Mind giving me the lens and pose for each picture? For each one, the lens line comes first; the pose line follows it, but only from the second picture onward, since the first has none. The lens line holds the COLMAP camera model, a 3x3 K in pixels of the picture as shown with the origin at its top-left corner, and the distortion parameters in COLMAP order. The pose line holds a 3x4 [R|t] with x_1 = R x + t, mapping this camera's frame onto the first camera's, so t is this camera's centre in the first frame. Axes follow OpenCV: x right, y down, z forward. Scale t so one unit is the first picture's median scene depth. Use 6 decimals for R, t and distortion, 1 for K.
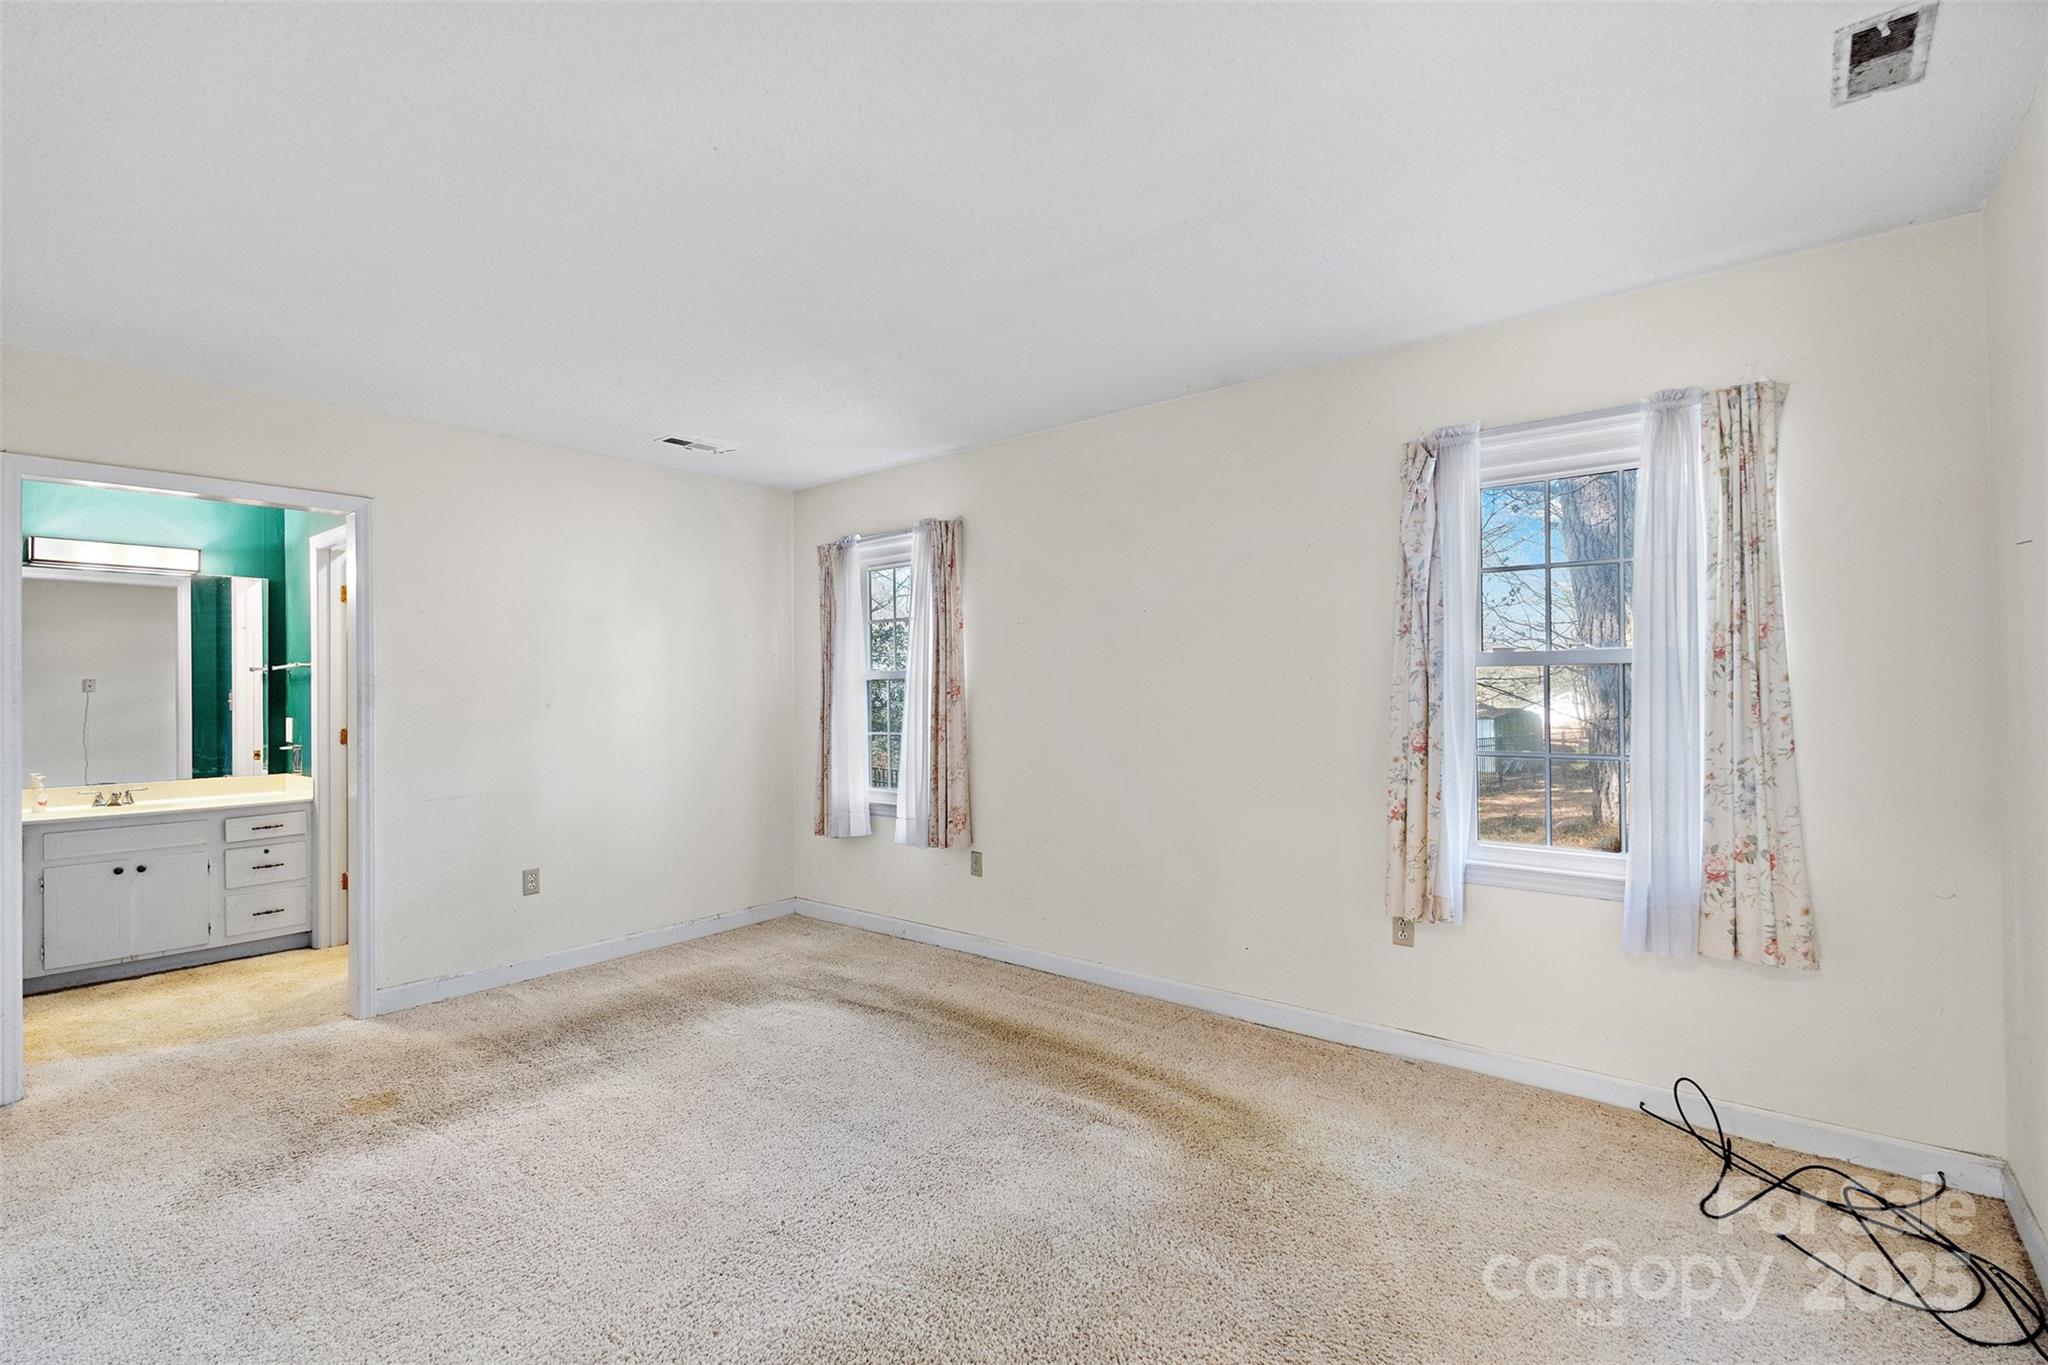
lens RADIAL K [[940.6, 0, 1018.6], [0, 940.6, 699.9], [0, 0, 1]] dist [-0.001117, -0.000082]
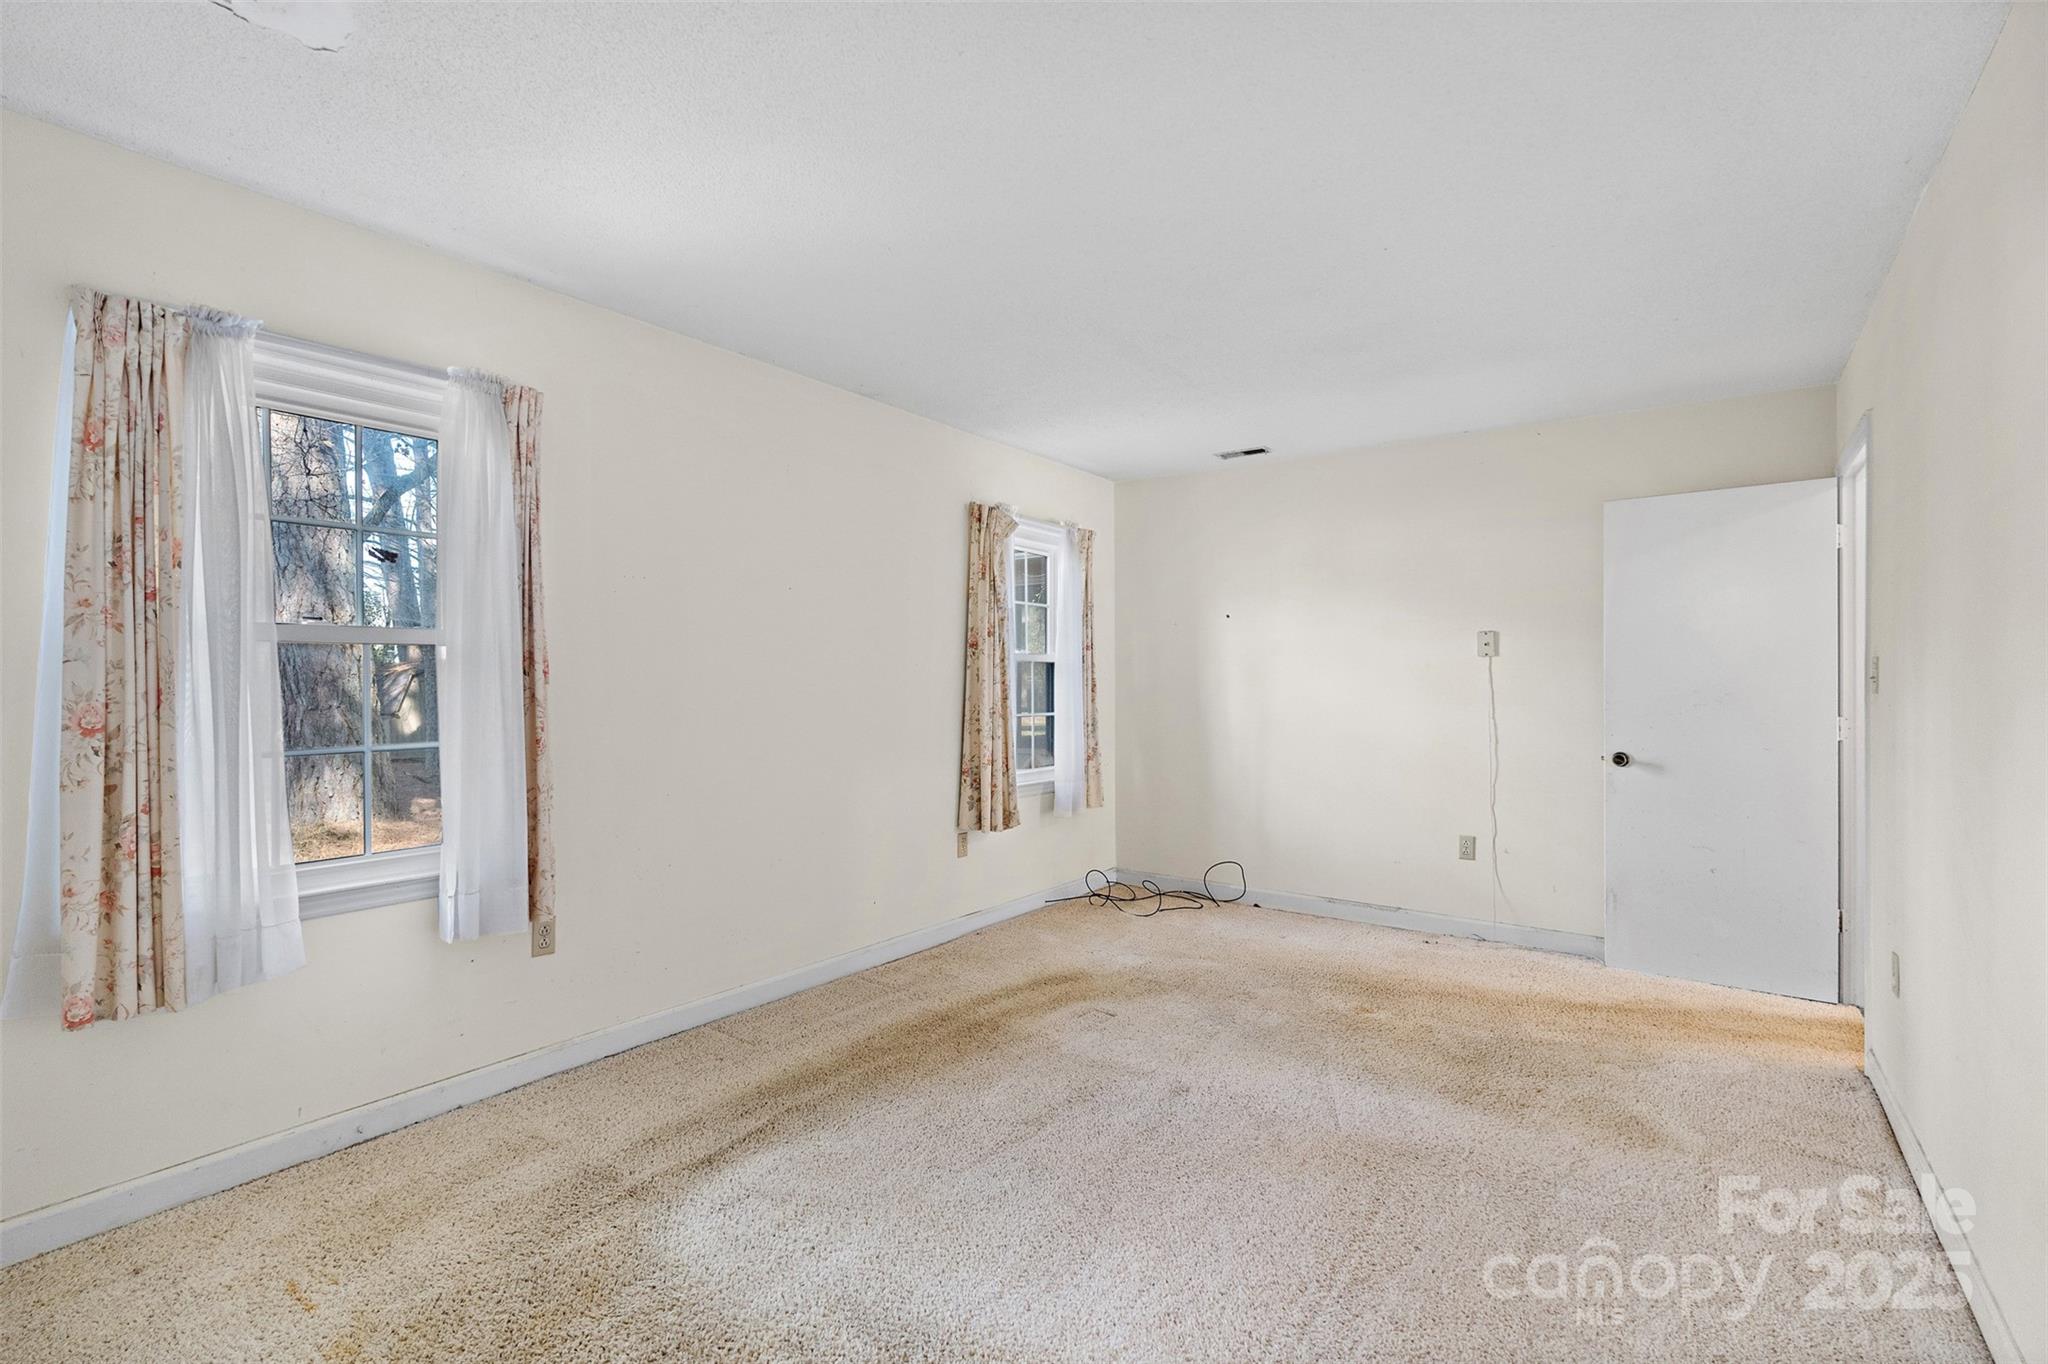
lens RADIAL K [[940.6, 0, 1018.6], [0, 940.6, 699.4], [0, 0, 1]] dist [-0.001117, -0.000082]
pose [[-0.077544, -0.013371, 0.996899, -0.883613], [0.007037, 0.999878, 0.013958, 0.005672], [-0.996964, 0.008098, -0.077440, 0.901444]]
